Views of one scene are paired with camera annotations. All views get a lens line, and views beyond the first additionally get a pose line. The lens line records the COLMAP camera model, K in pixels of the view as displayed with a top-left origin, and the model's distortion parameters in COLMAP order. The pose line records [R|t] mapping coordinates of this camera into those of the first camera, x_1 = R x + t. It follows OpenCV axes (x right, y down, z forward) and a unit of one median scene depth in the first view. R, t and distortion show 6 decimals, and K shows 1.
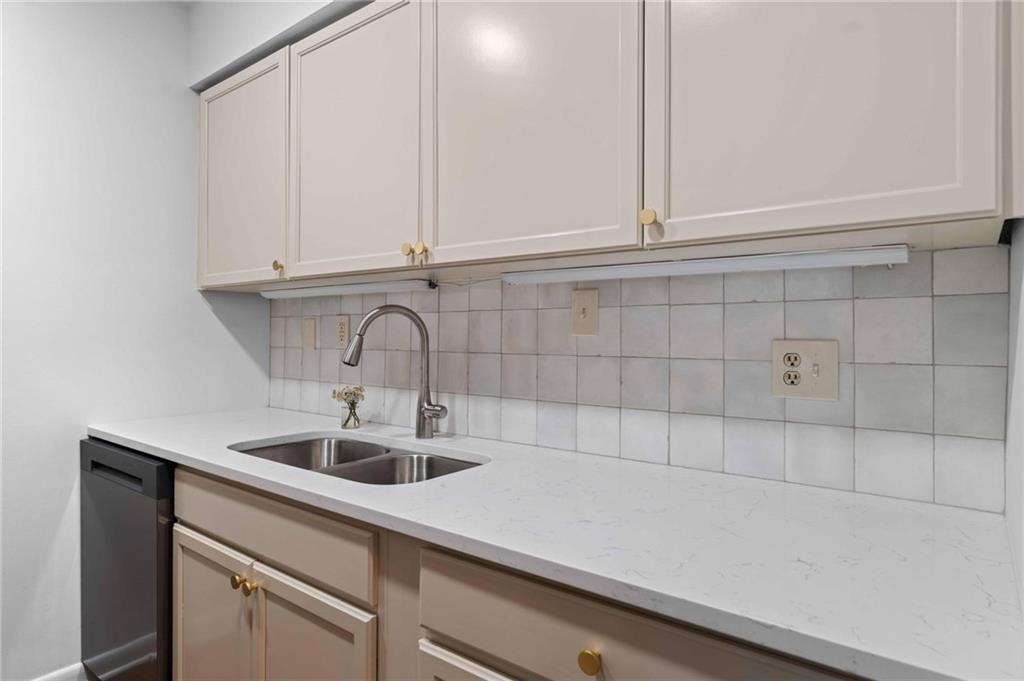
lens RADIAL K [[576.1, 0, 511.8], [0, 576.1, 336.2], [0, 0, 1]] dist [-0.027922, 0.027028]
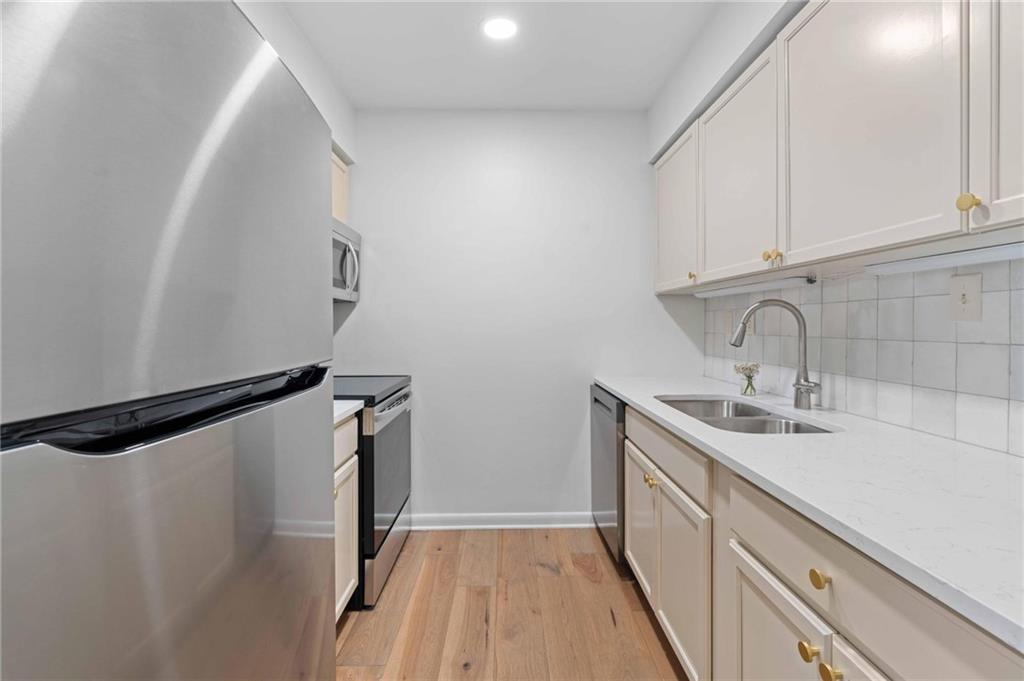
lens RADIAL K [[462.3, 0, 514.1], [0, 462.3, 327.6], [0, 0, 1]] dist [0.001169, 0.000351]
pose [[0.625842, -0.000293, -0.779950, 0.229513], [0.002819, 0.999994, 0.001886, 0.004149], [0.779945, -0.003379, 0.625839, -0.073089]]
